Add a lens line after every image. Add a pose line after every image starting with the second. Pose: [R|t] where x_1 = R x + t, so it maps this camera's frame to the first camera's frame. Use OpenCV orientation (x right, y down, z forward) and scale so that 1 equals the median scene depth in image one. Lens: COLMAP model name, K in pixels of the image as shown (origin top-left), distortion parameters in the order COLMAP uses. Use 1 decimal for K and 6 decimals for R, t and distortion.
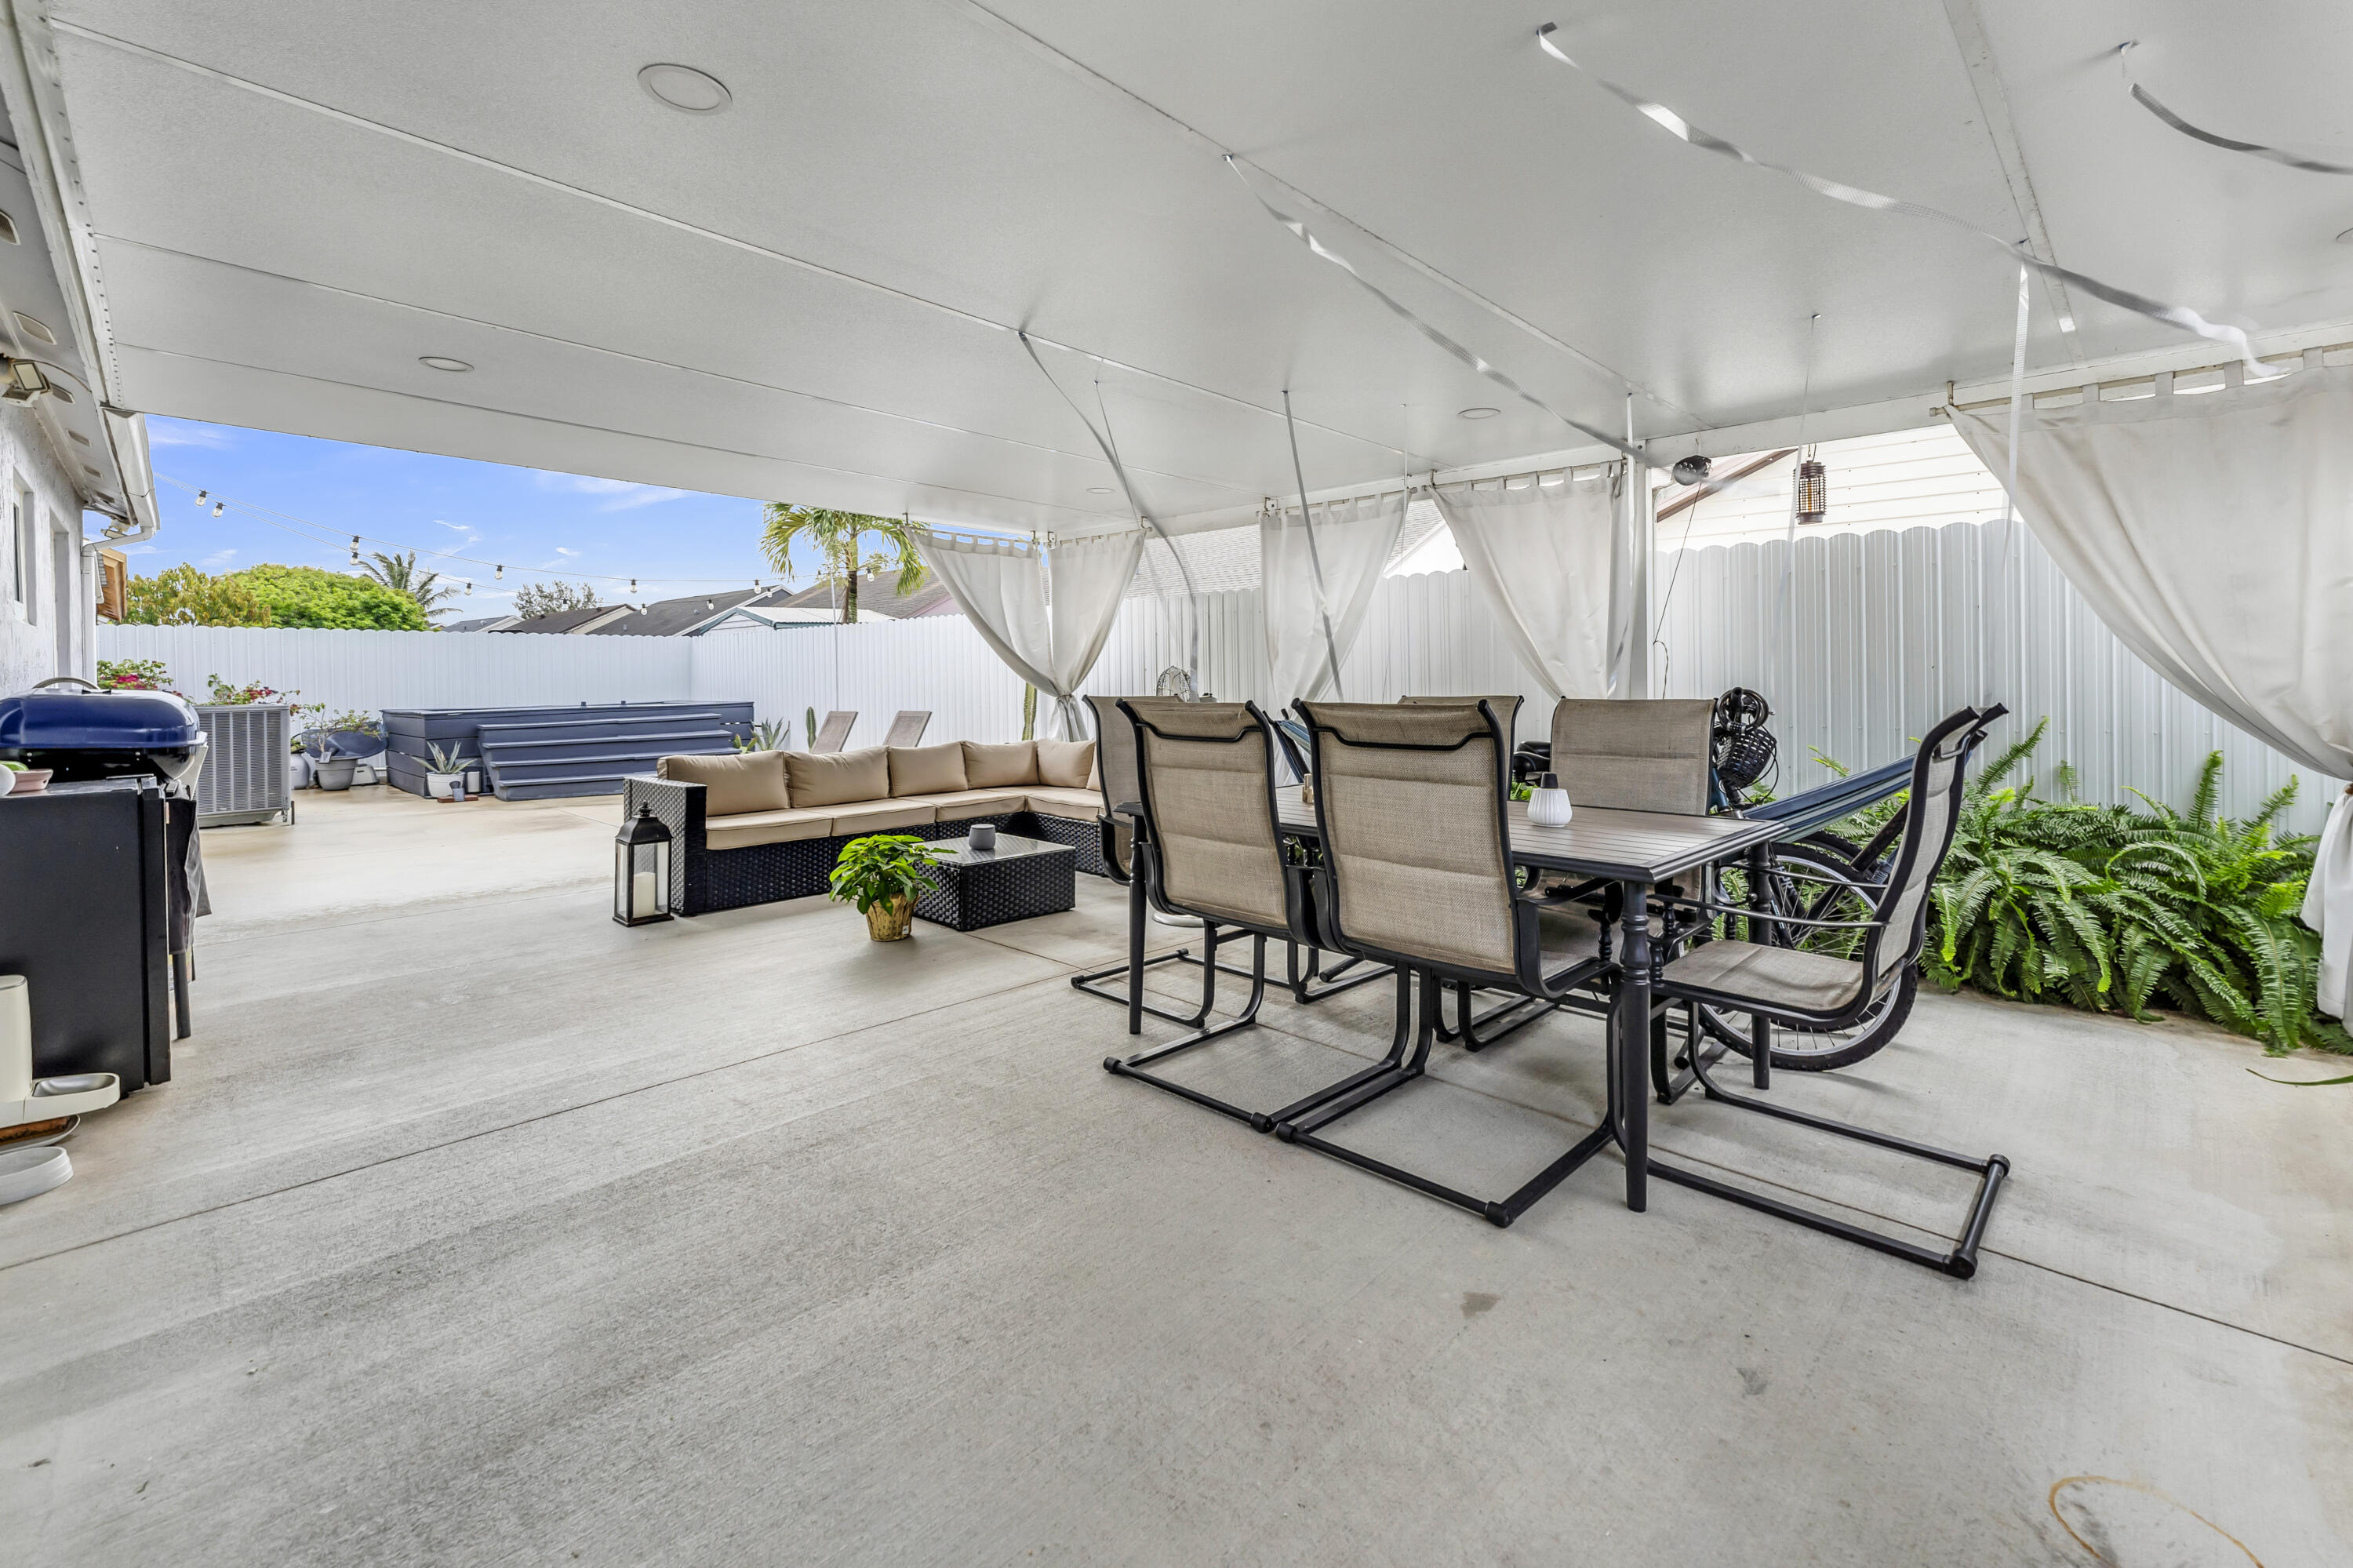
lens RADIAL K [[1017.8, 0, 1170.8], [0, 1017.8, 683.1], [0, 0, 1]] dist [-0.000542, -0.000295]
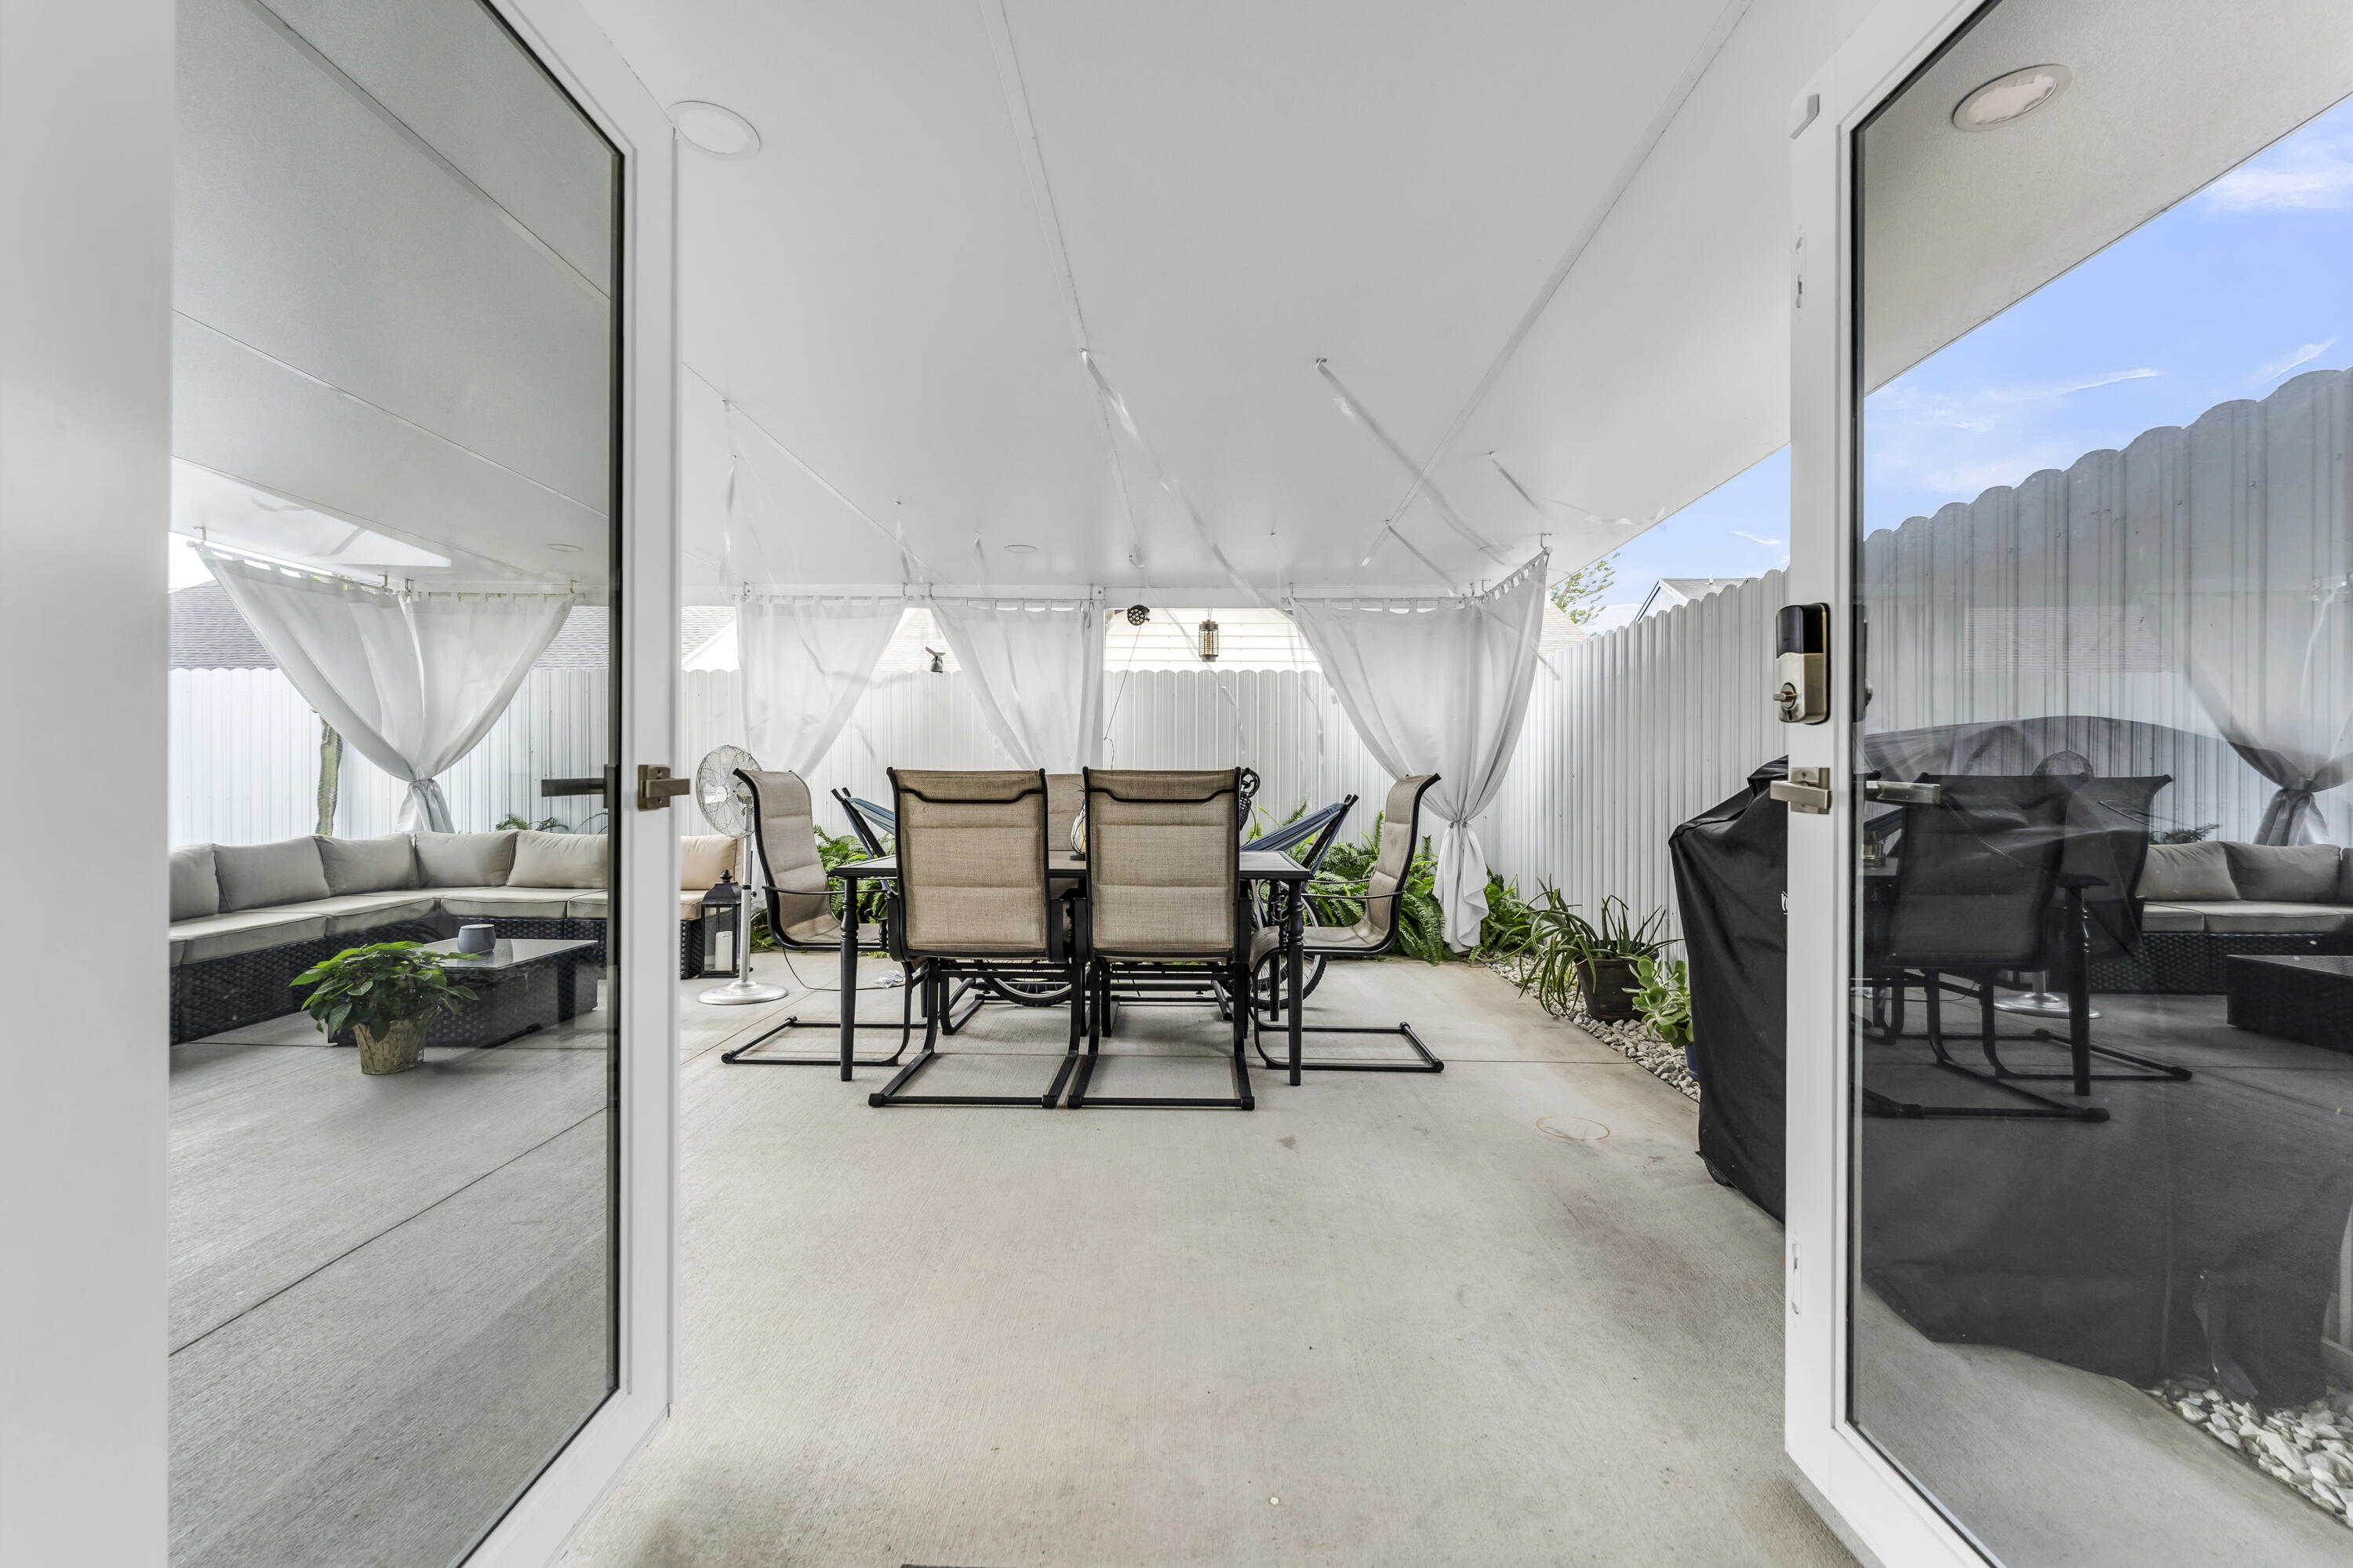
lens RADIAL K [[991.9, 0, 1169.9], [0, 991.9, 774.5], [0, 0, 1]] dist [0.002615, -0.000109]
pose [[0.719578, 0.012833, 0.694293, -0.445163], [-0.006618, 0.999911, -0.011623, 0.025543], [-0.694380, 0.003768, 0.719599, 0.003667]]
